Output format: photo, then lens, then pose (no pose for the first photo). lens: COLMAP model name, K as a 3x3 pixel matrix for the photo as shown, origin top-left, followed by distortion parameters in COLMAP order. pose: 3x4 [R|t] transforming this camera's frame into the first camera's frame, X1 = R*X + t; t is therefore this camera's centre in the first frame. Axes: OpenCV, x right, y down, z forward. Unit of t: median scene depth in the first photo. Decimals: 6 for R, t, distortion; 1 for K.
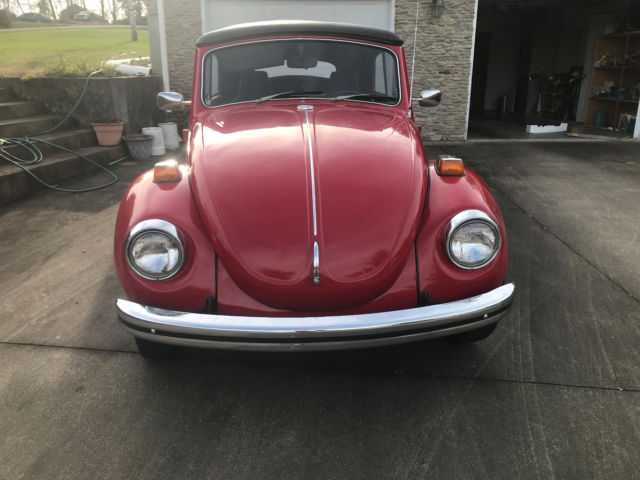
lens RADIAL K [[531.1, 0, 320.3], [0, 531.1, 234.8], [0, 0, 1]] dist [0.033109, -0.005722]
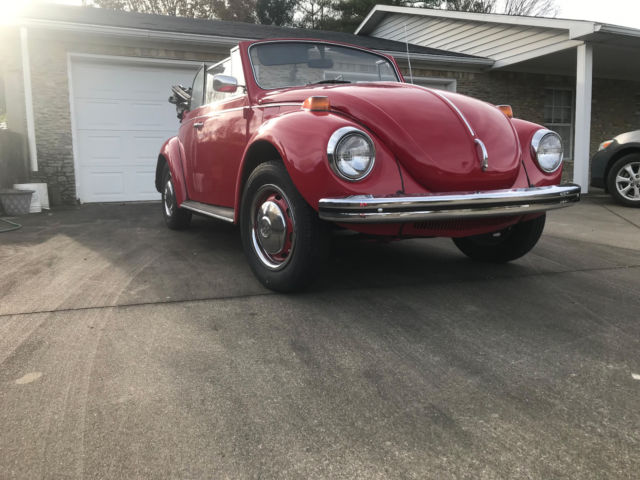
lens RADIAL K [[531.1, 0, 321.1], [0, 531.1, 240.4], [0, 0, 1]] dist [0.033109, -0.005722]
pose [[0.911076, -0.066754, 0.406797, -0.833524], [0.141727, 0.977371, -0.157034, 0.375886], [-0.387109, 0.200724, 0.899920, 0.043983]]
